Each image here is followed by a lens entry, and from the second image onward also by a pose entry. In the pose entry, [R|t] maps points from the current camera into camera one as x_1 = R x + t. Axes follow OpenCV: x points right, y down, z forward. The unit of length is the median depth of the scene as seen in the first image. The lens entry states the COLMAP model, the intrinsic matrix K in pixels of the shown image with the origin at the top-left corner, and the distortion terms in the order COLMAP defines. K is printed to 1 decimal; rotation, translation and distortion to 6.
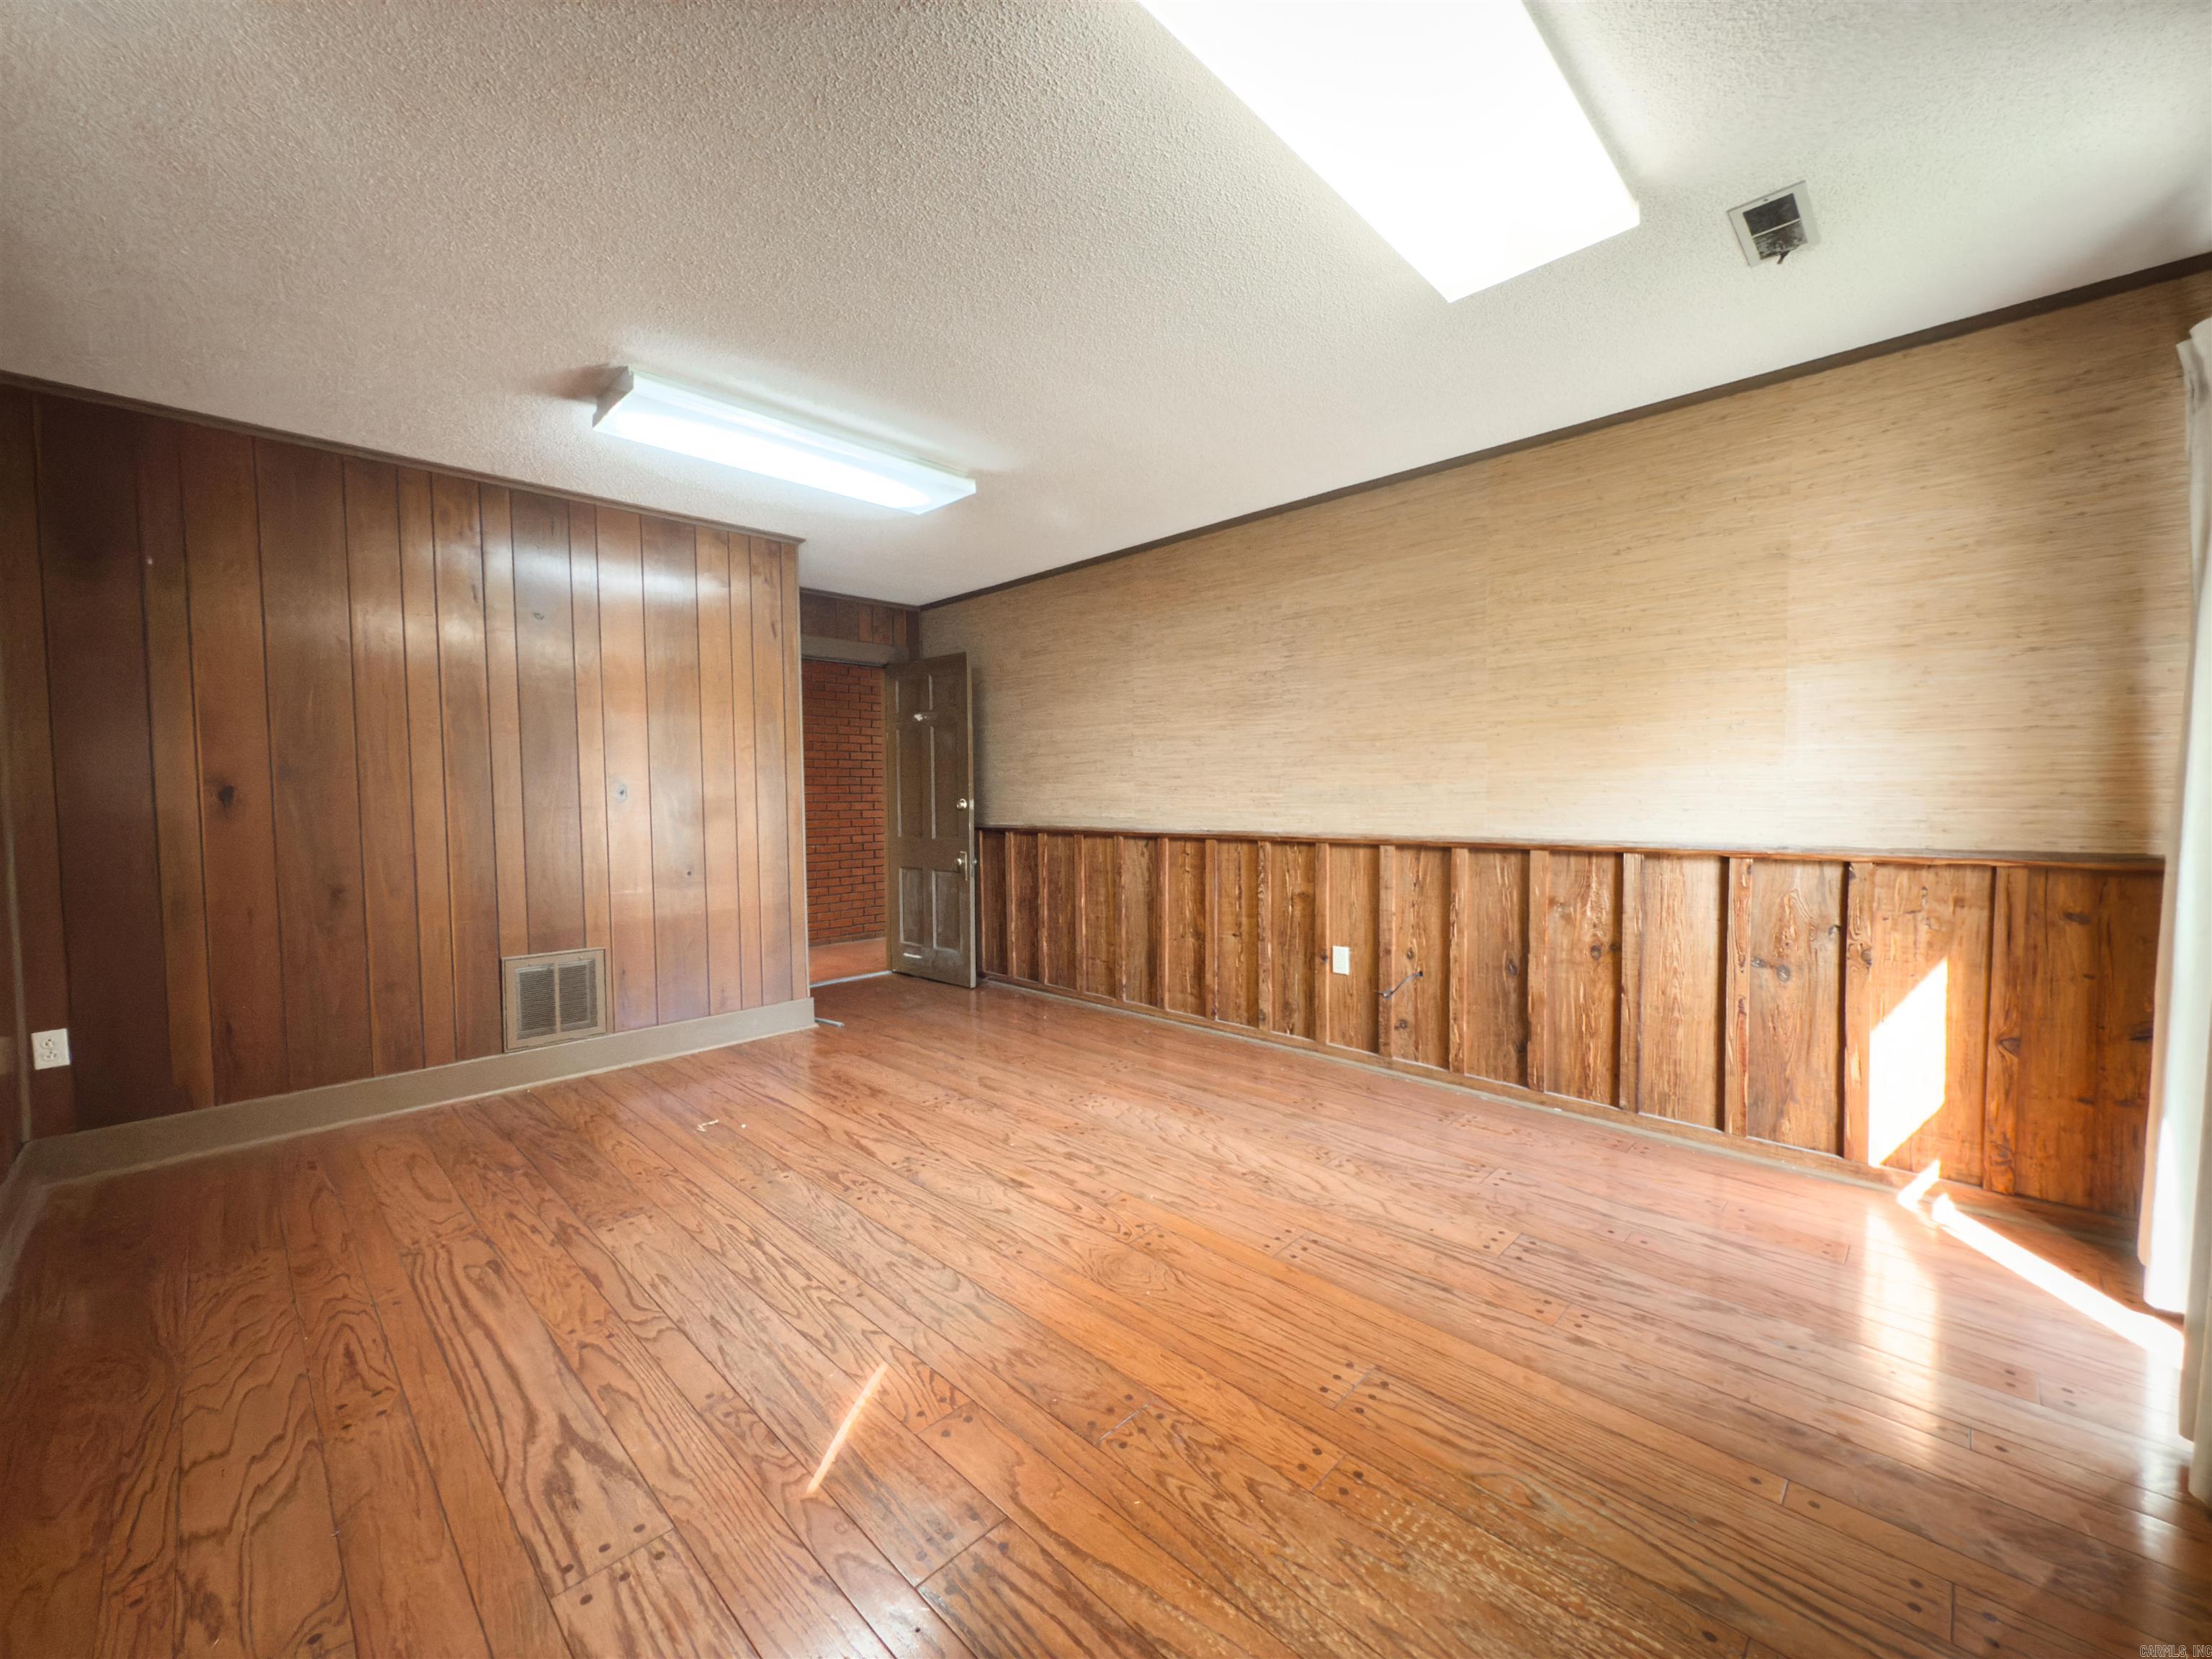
lens RADIAL K [[883.7, 0, 1108.8], [0, 883.7, 832.5], [0, 0, 1]] dist [0.001394, -0.000050]
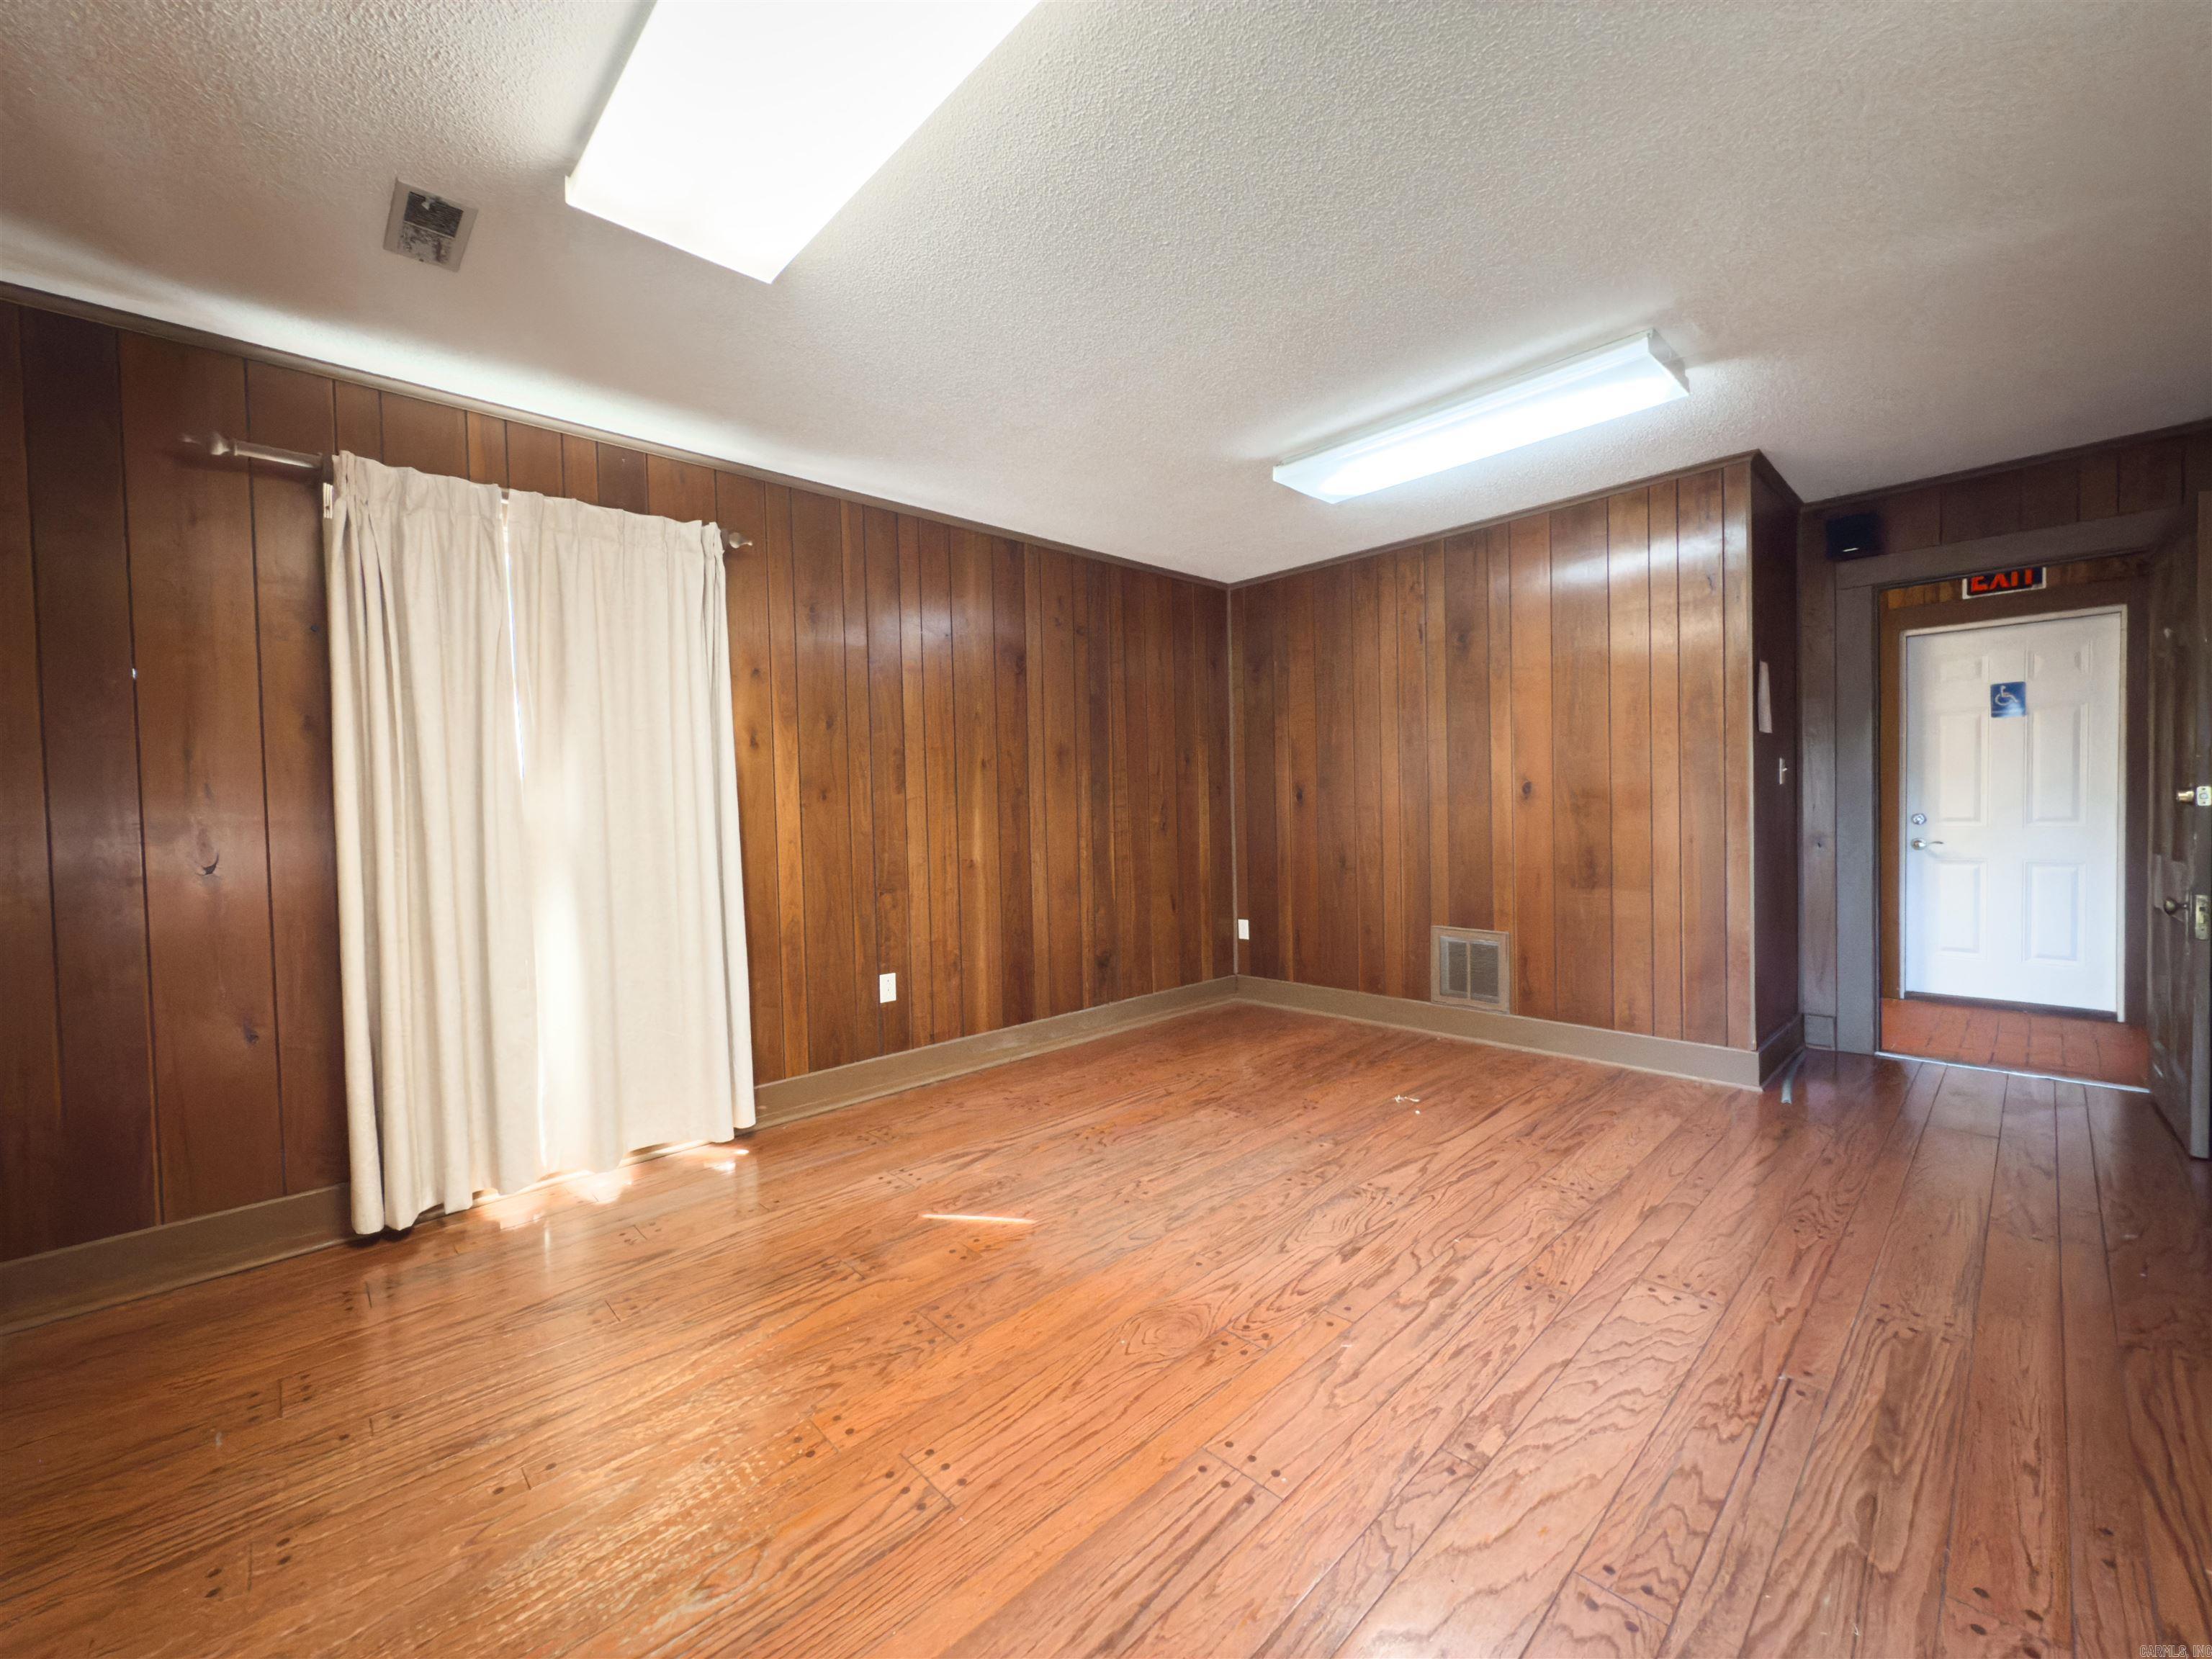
lens RADIAL K [[883.7, 0, 1108.8], [0, 883.7, 832.5], [0, 0, 1]] dist [0.001394, -0.000050]
pose [[-0.036385, 0.038899, -0.998580, 0.817533], [-0.018272, 0.999049, 0.039583, -0.041241], [0.999171, 0.019687, -0.035640, 0.869713]]
